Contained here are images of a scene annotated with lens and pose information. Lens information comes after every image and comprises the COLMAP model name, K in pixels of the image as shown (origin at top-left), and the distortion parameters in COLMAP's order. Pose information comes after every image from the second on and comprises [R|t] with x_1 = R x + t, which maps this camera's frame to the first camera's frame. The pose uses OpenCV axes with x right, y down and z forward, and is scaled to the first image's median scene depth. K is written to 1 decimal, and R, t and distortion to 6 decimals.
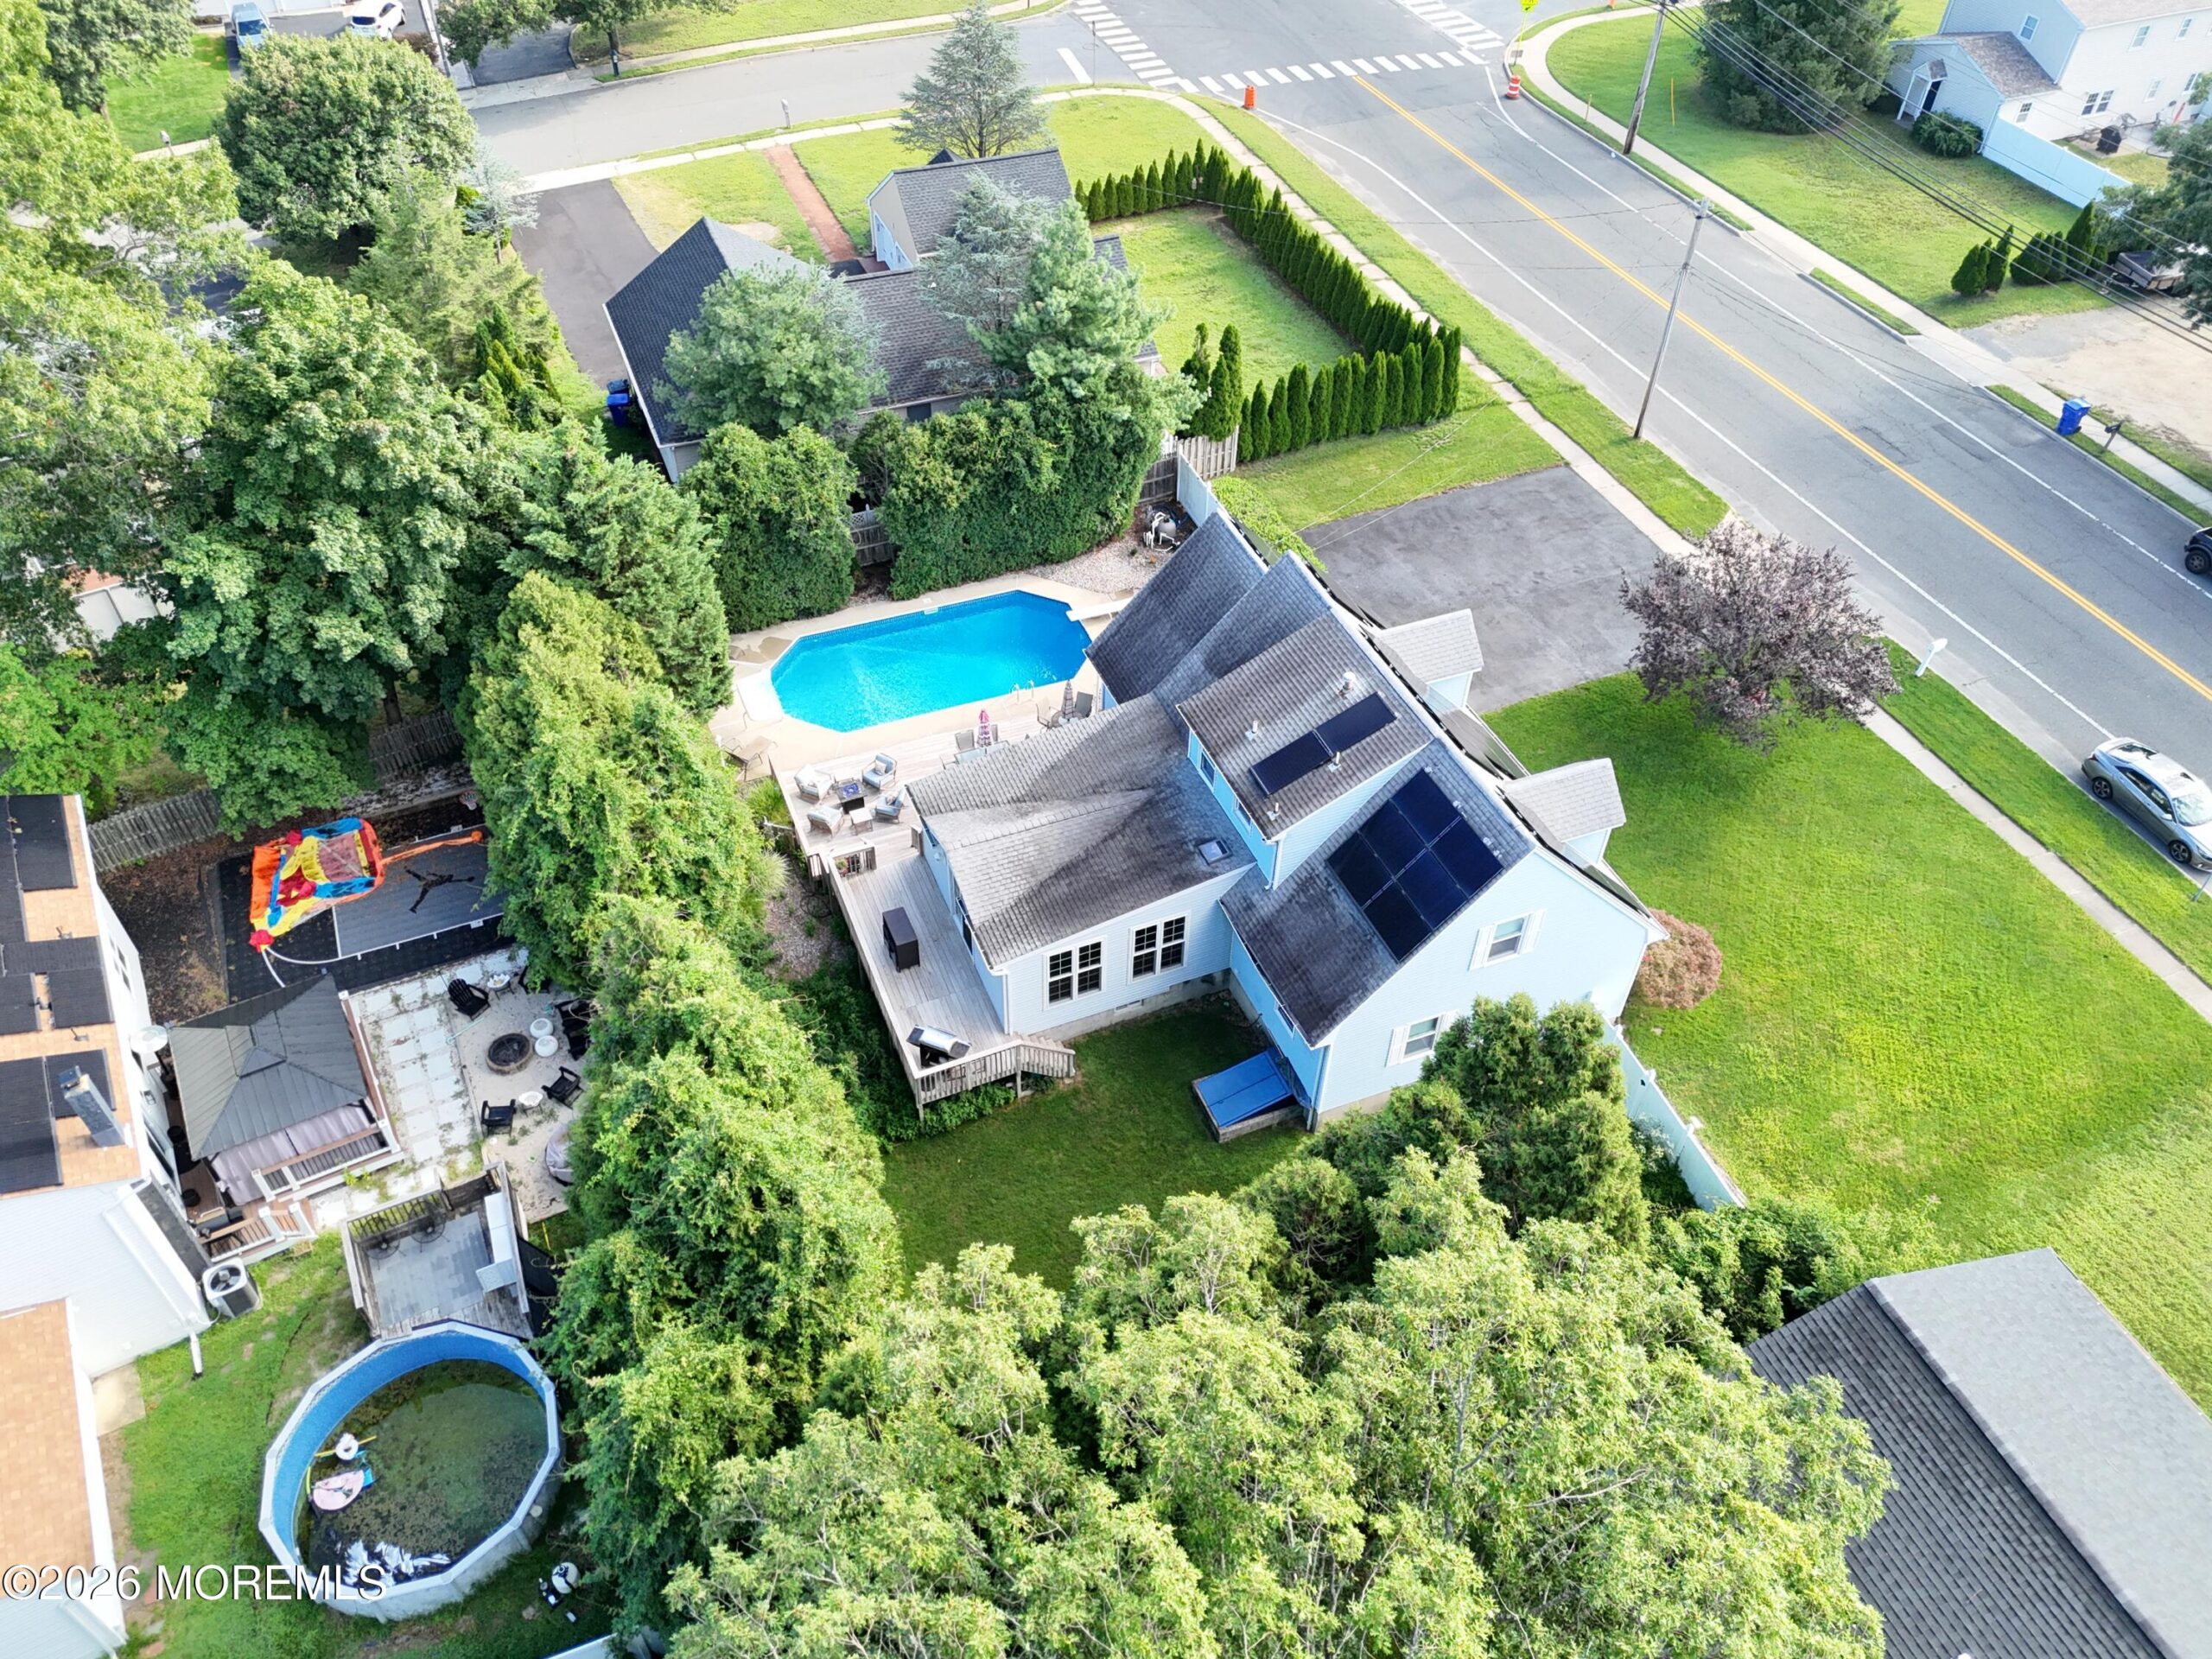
lens RADIAL K [[1628.1, 0, 1099.0], [0, 1628.1, 826.5], [0, 0, 1]] dist [0.071585, -0.063046]
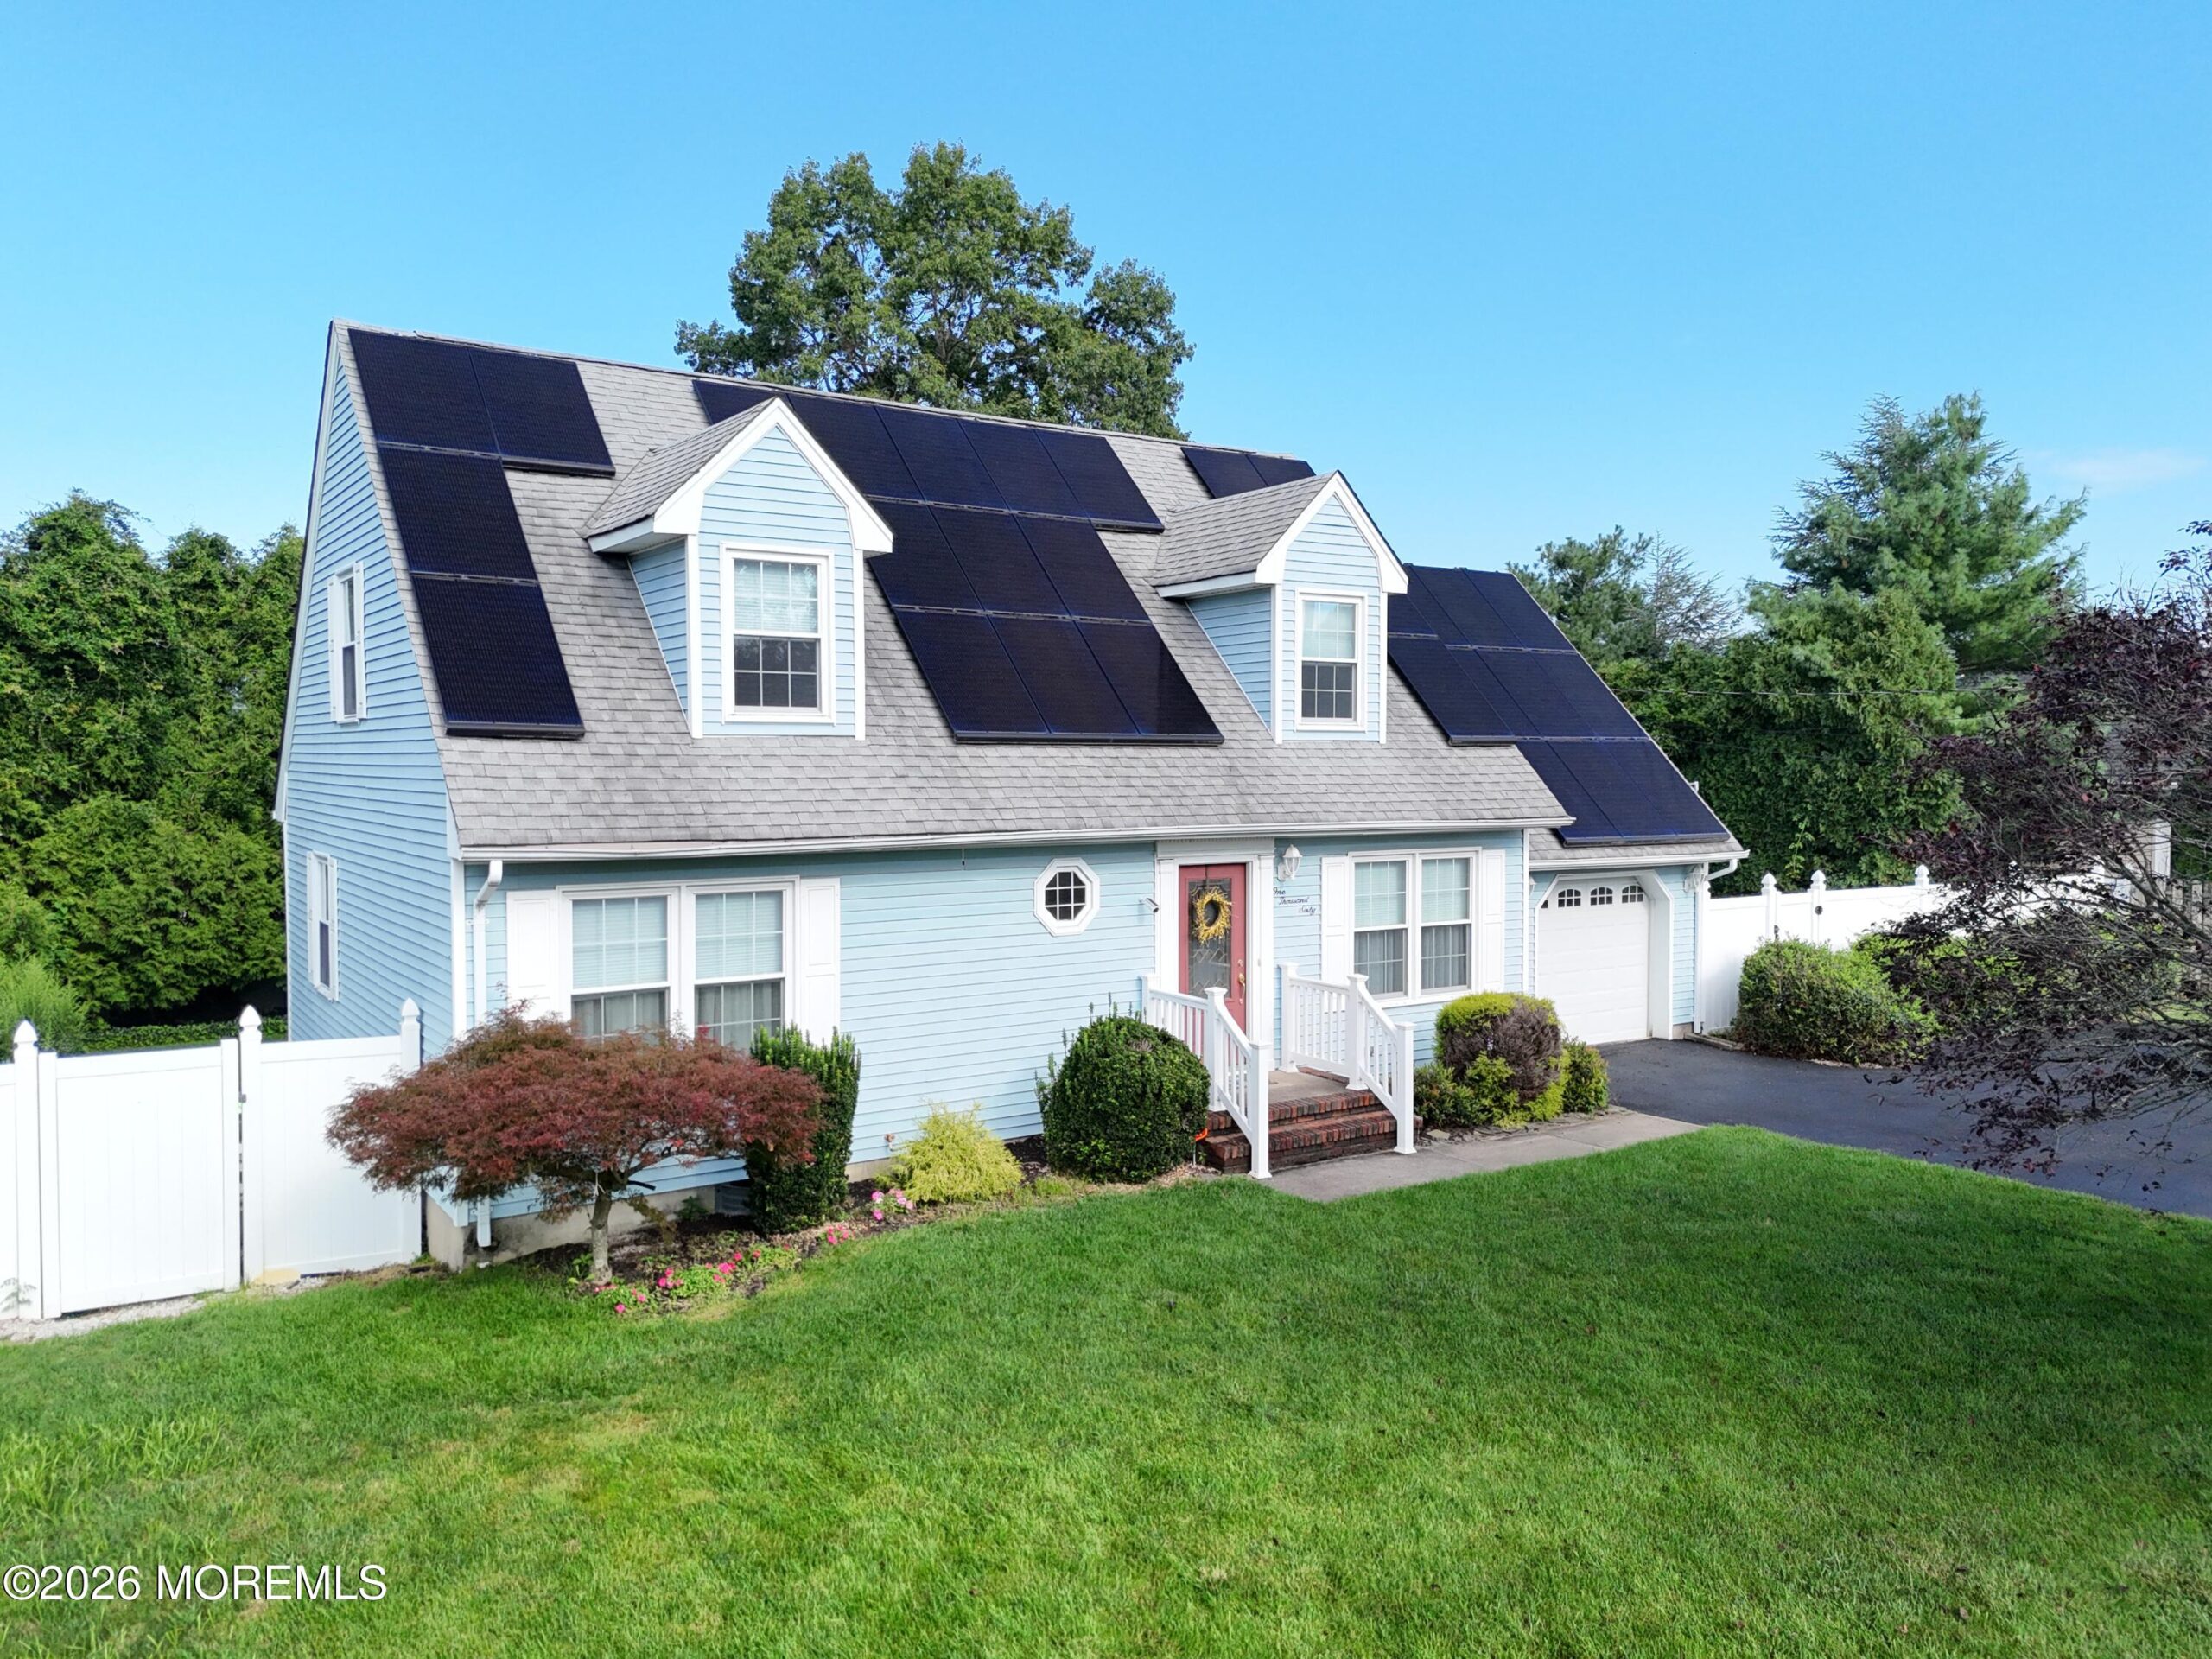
lens RADIAL K [[1628.1, 0, 1105.8], [0, 1628.1, 827.4], [0, 0, 1]] dist [0.071585, -0.063046]
pose [[0.203006, 0.032529, -0.978637, 0.558668], [-0.684975, 0.718916, -0.118193, 0.015311], [0.699713, 0.694336, 0.168226, 0.869379]]
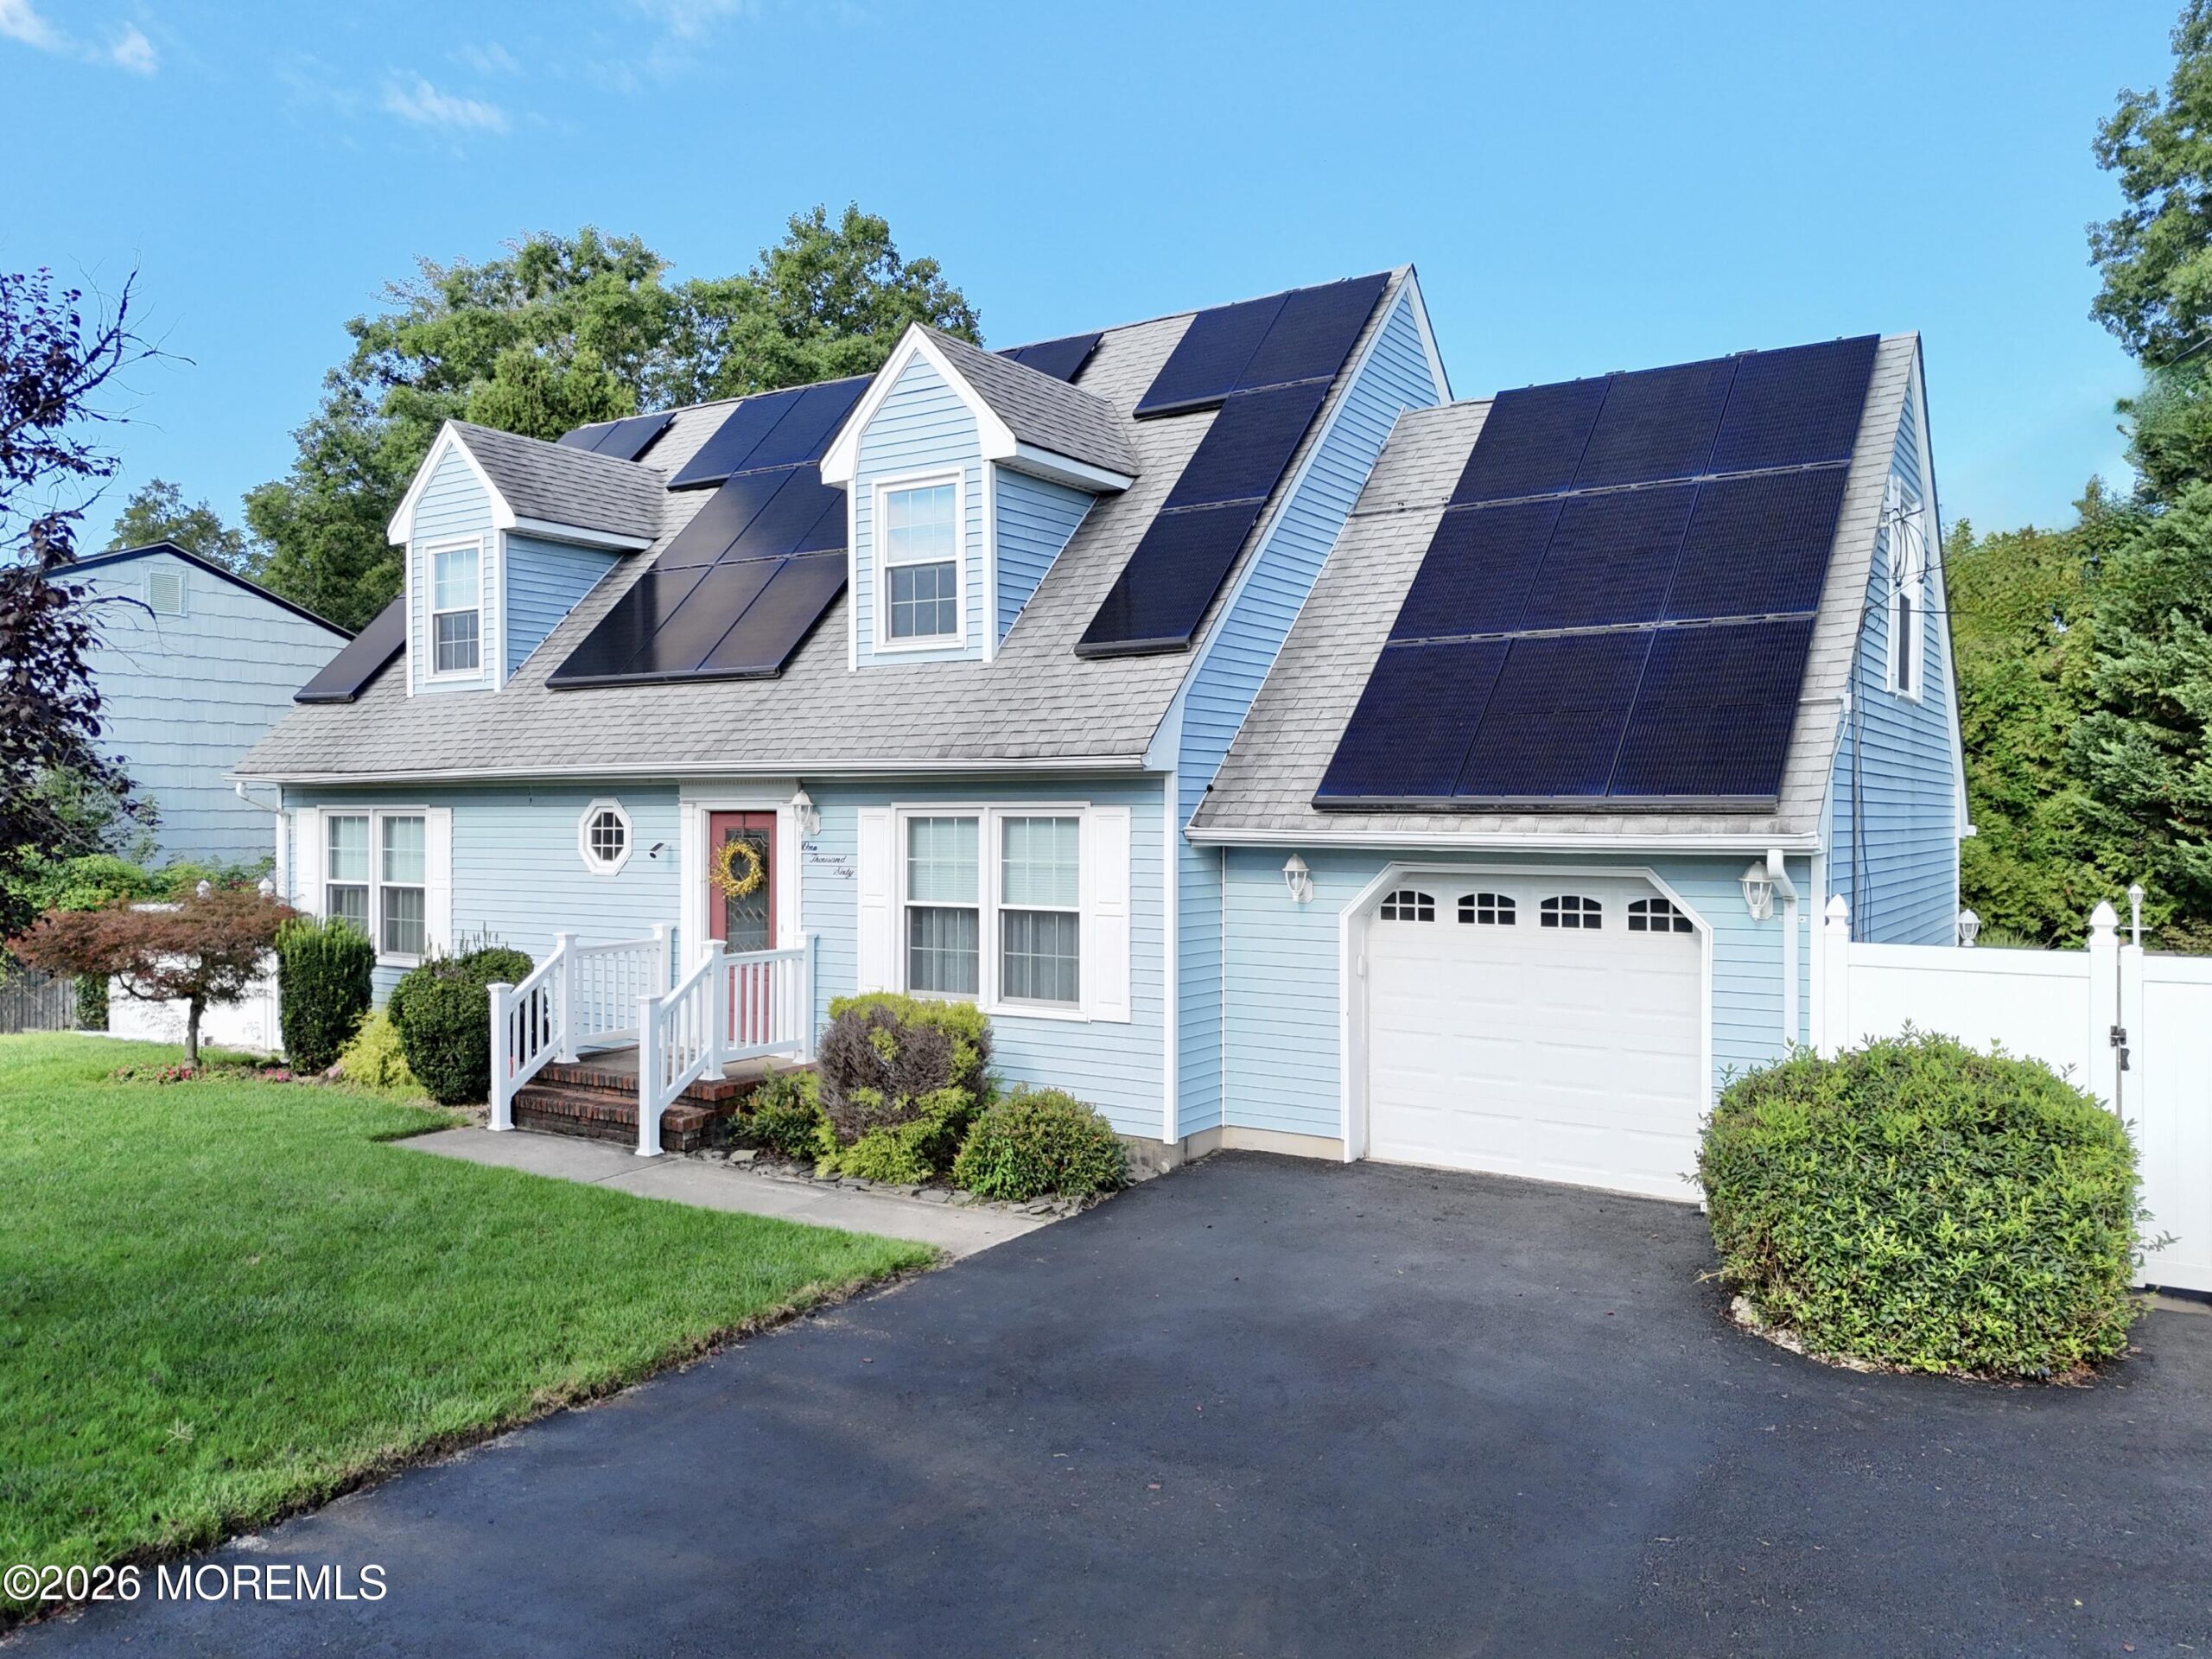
lens RADIAL K [[1628.1, 0, 1110.0], [0, 1628.1, 838.2], [0, 0, 1]] dist [0.071585, -0.063046]
pose [[-0.825106, -0.000863, -0.564978, 0.342262], [-0.400863, 0.705580, 0.584351, -0.240809], [0.398132, 0.708630, -0.582524, 1.160690]]
